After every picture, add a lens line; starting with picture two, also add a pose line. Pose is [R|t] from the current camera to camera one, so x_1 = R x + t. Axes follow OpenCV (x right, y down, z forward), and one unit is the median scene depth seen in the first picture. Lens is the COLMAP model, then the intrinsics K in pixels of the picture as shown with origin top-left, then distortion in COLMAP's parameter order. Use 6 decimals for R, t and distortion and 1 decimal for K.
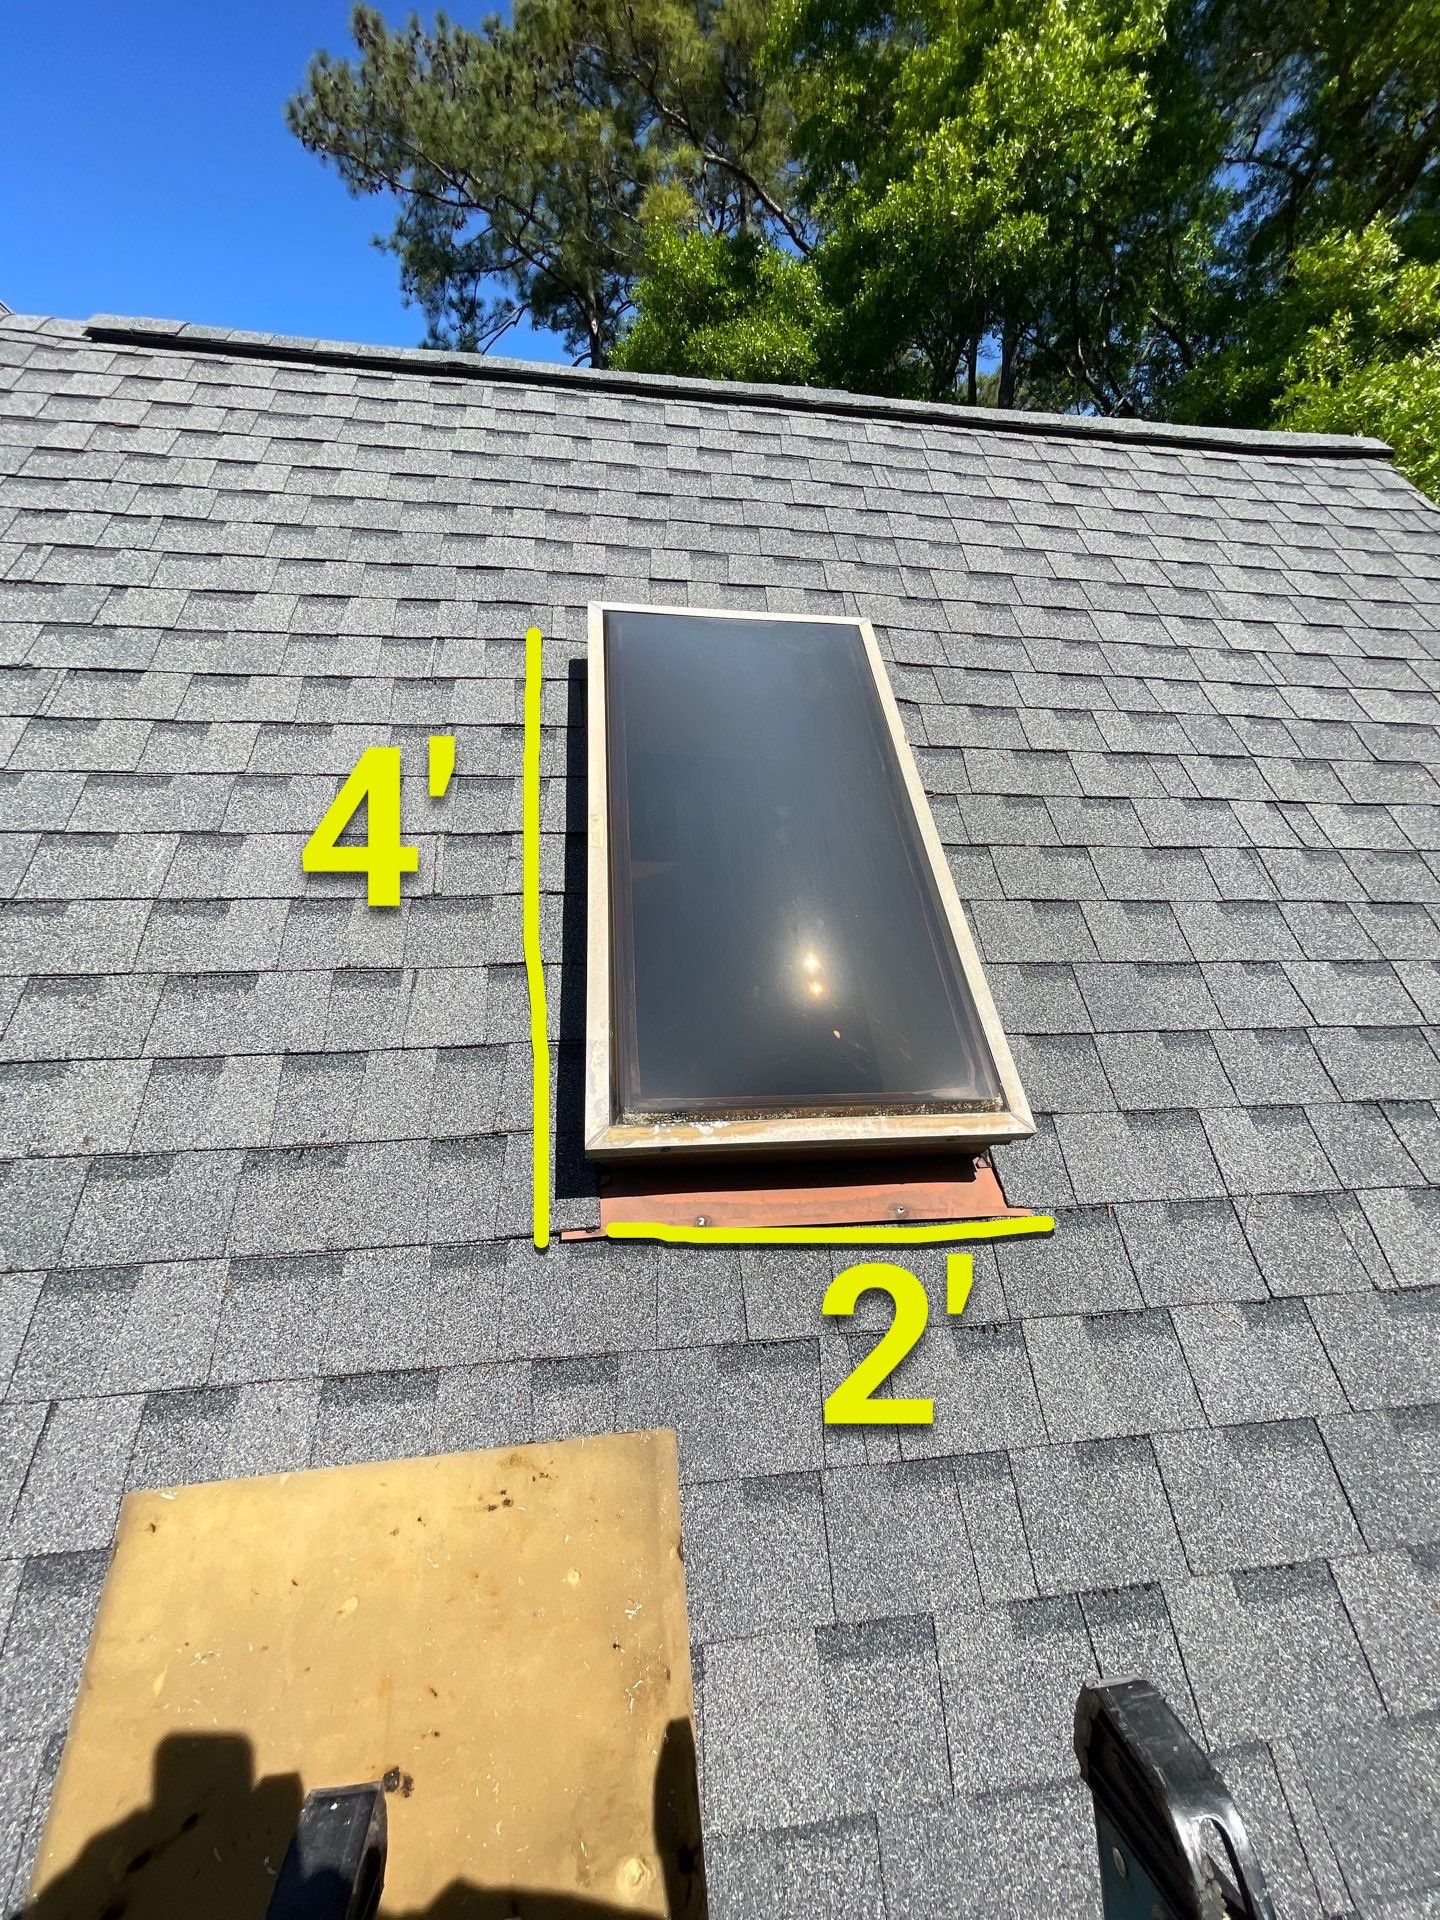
lens RADIAL K [[781.6, 0, 718.0], [0, 781.6, 955.2], [0, 0, 1]] dist [-0.007632, 0.003819]
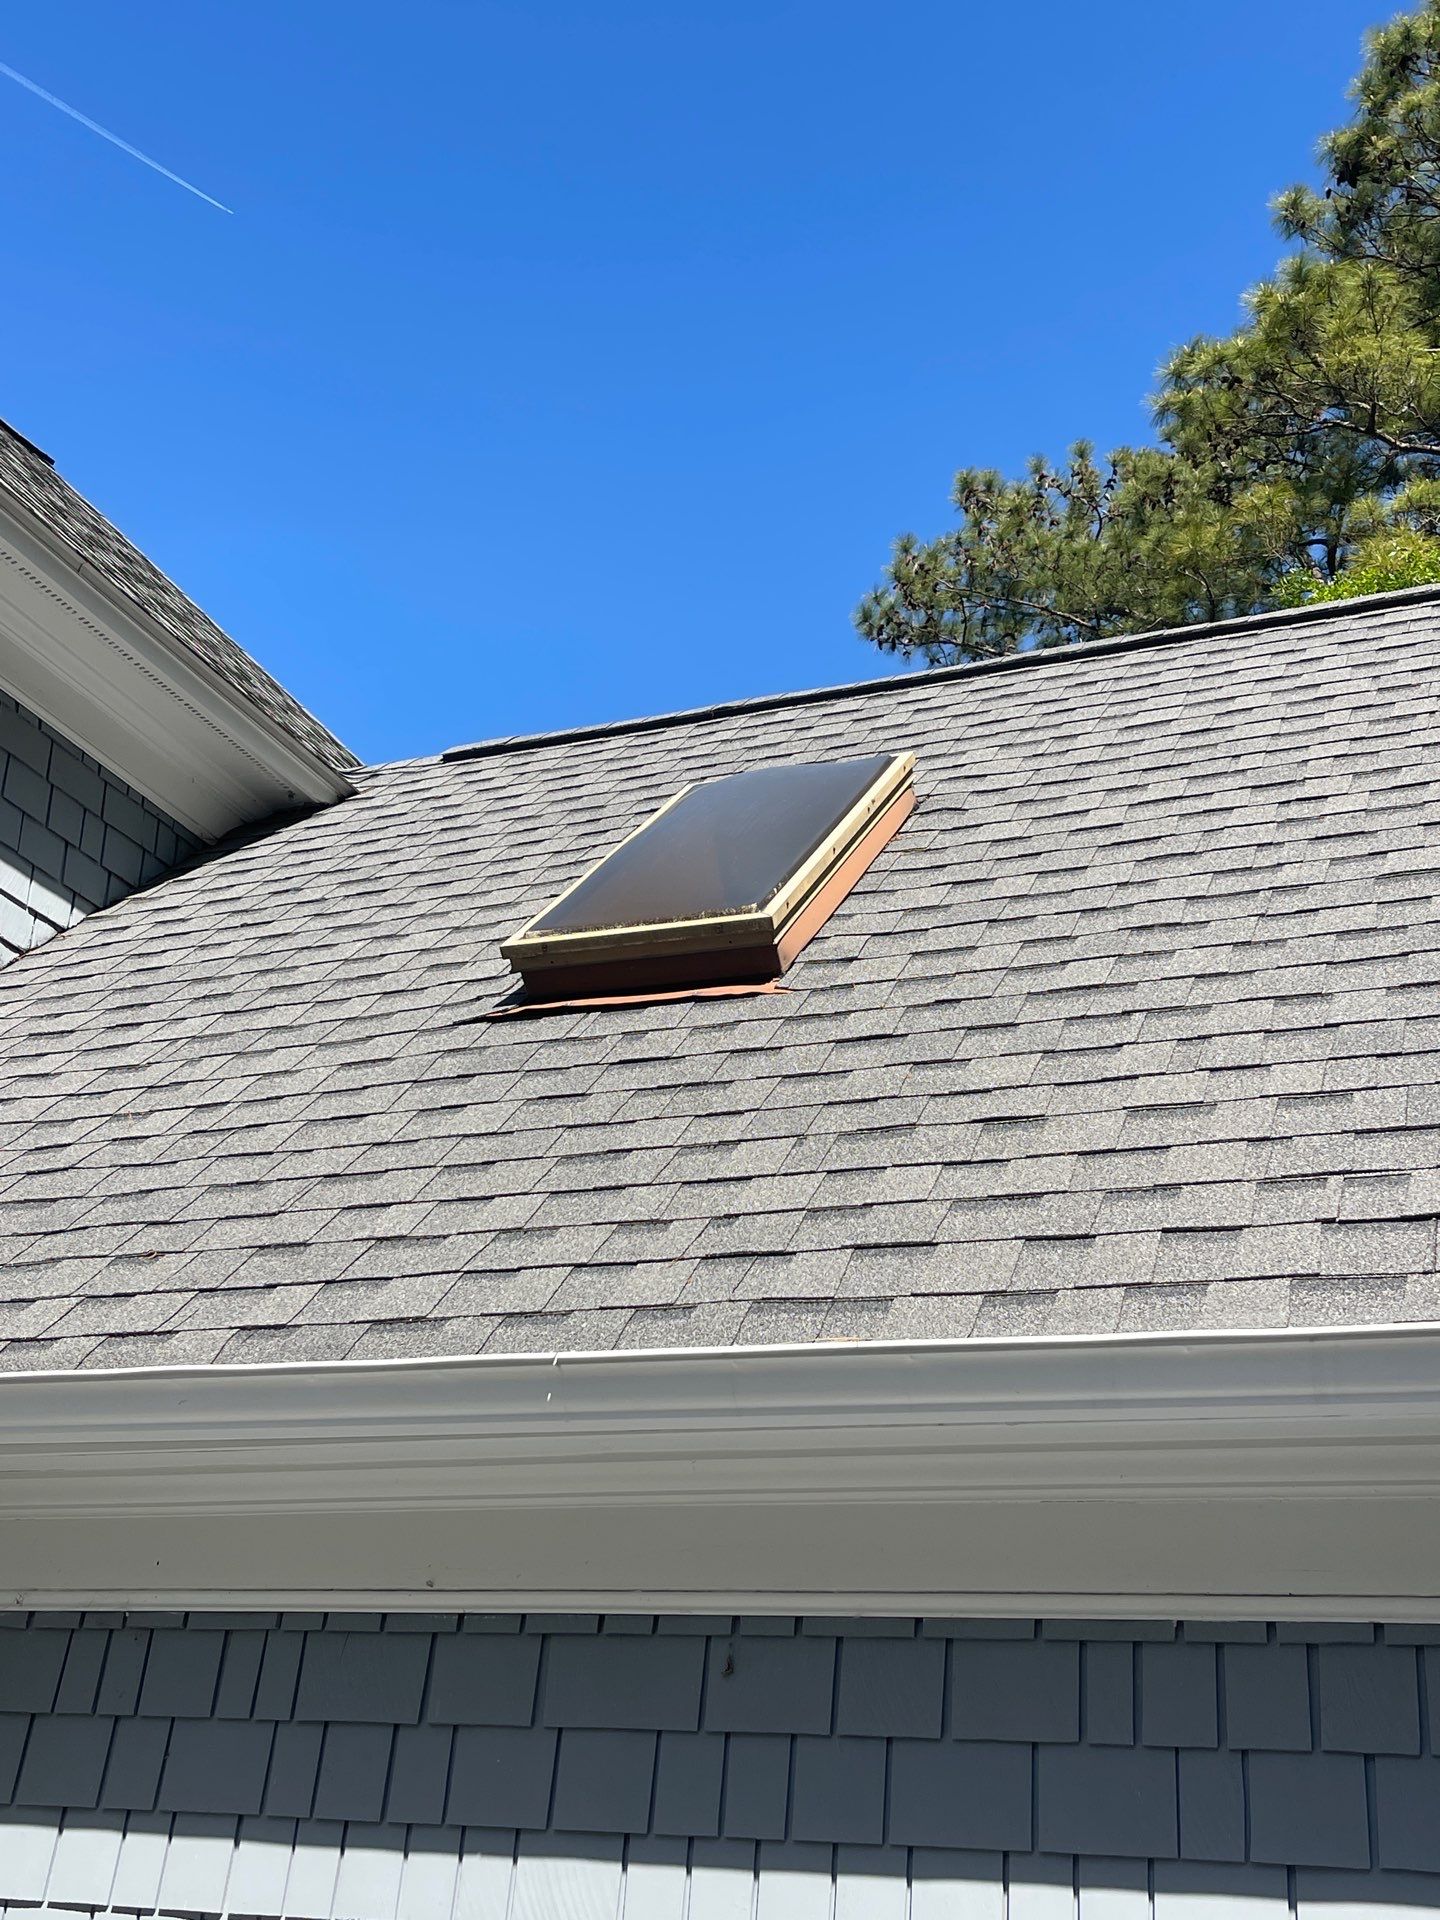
lens RADIAL K [[2124.0, 0, 720.0], [0, 2124.0, 960.0], [0, 0, 1]] dist [0.285035, -1.815608]
pose [[0.854648, -0.185017, -0.485125, 1.633338], [-0.141059, 0.816472, -0.559889, 1.847650], [0.499680, 0.546939, 0.671698, -1.209049]]
